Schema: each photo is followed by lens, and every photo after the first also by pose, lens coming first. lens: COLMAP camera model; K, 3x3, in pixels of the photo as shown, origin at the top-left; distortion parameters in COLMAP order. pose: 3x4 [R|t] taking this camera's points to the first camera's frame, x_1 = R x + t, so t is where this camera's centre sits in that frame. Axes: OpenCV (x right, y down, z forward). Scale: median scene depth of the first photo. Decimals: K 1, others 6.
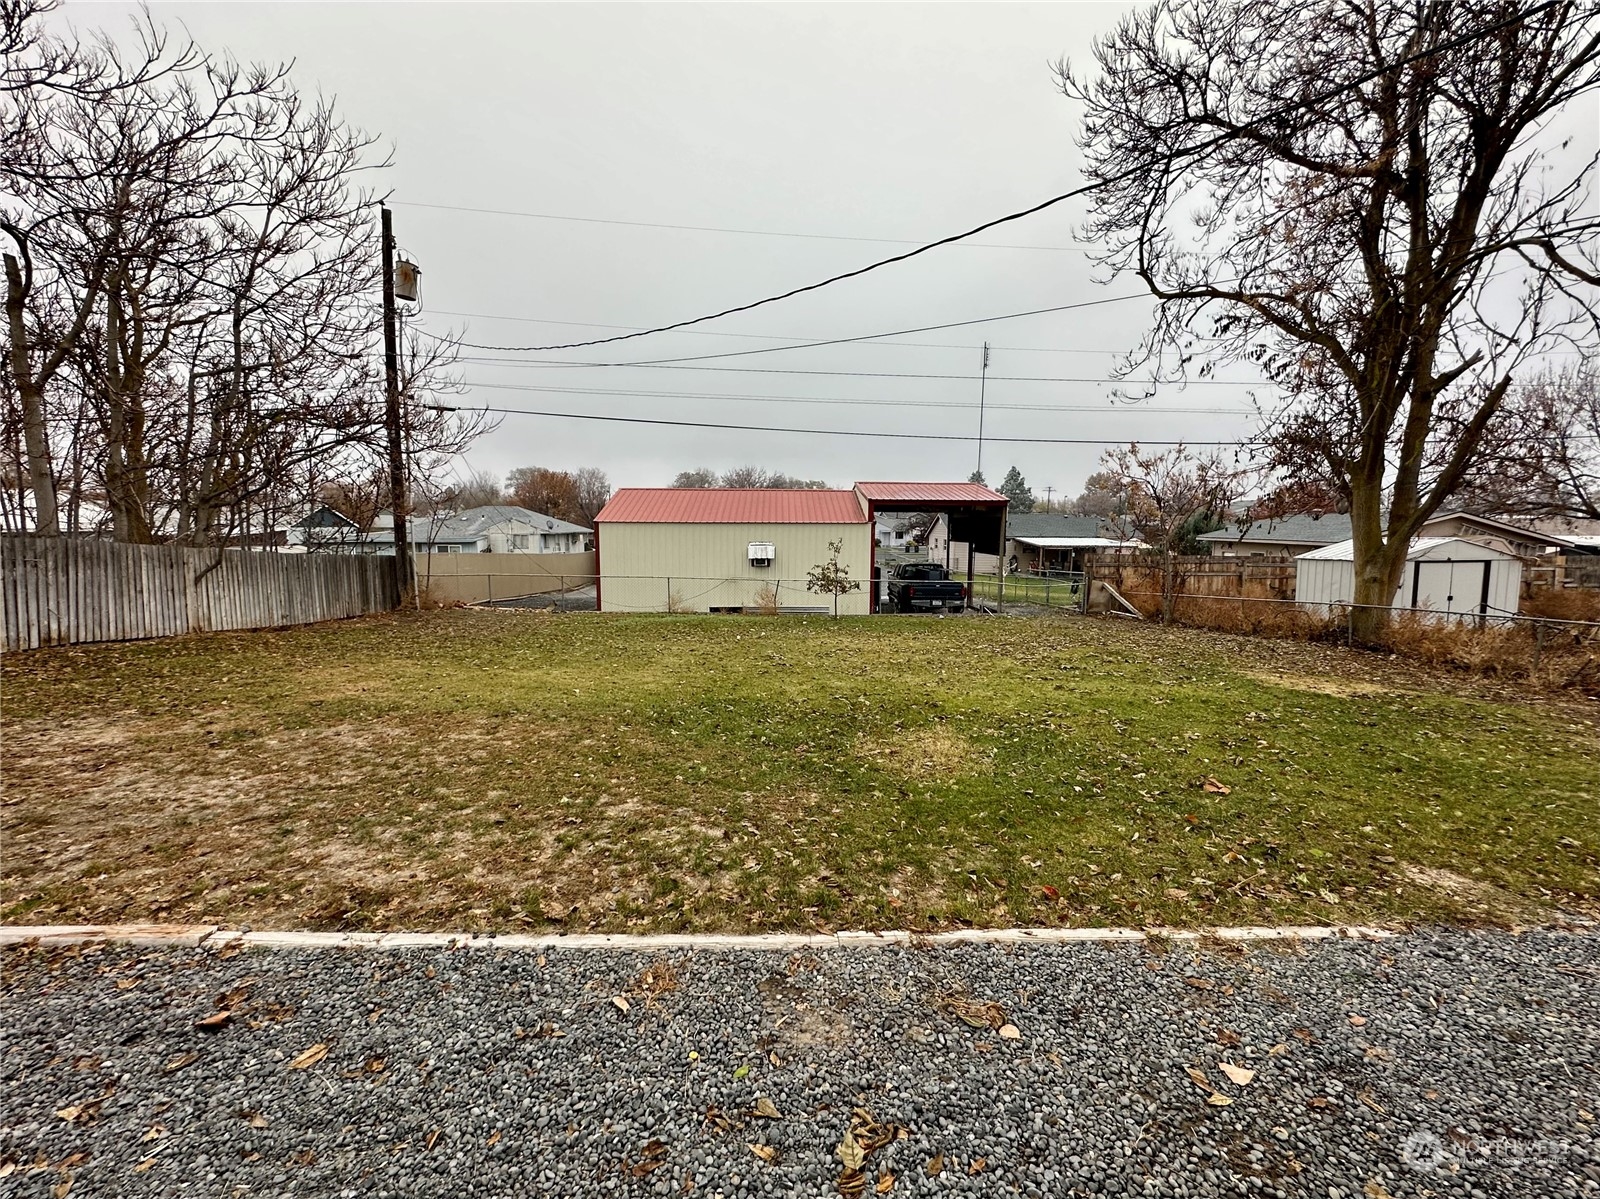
lens RADIAL K [[651.2, 0, 800.0], [0, 651.2, 599.5], [0, 0, 1]] dist [-0.000488, -0.000230]
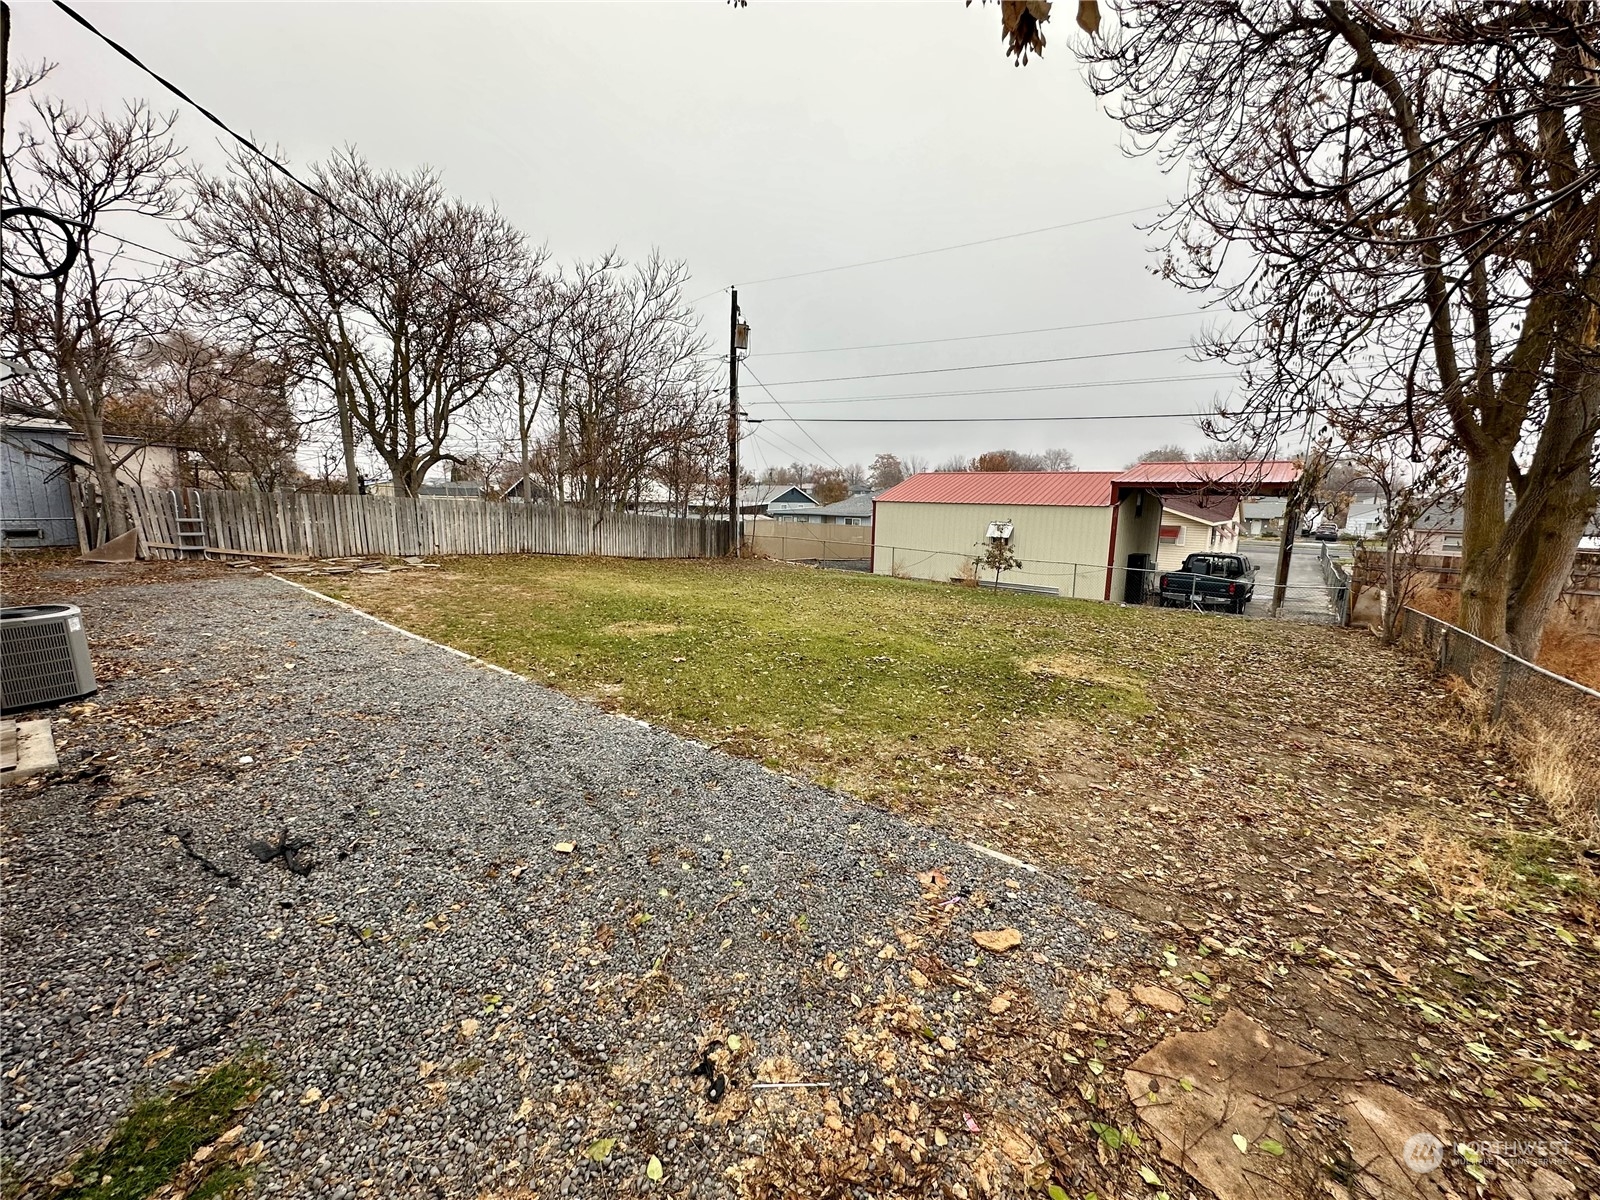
lens RADIAL K [[636.1, 0, 800.0], [0, 636.1, 600.0], [0, 0, 1]] dist [-0.003329, 0.000098]
pose [[0.750816, 0.113446, -0.650696, 0.395417], [-0.091973, 0.993499, 0.067088, 0.000415], [0.654077, 0.009475, 0.756369, -0.005503]]
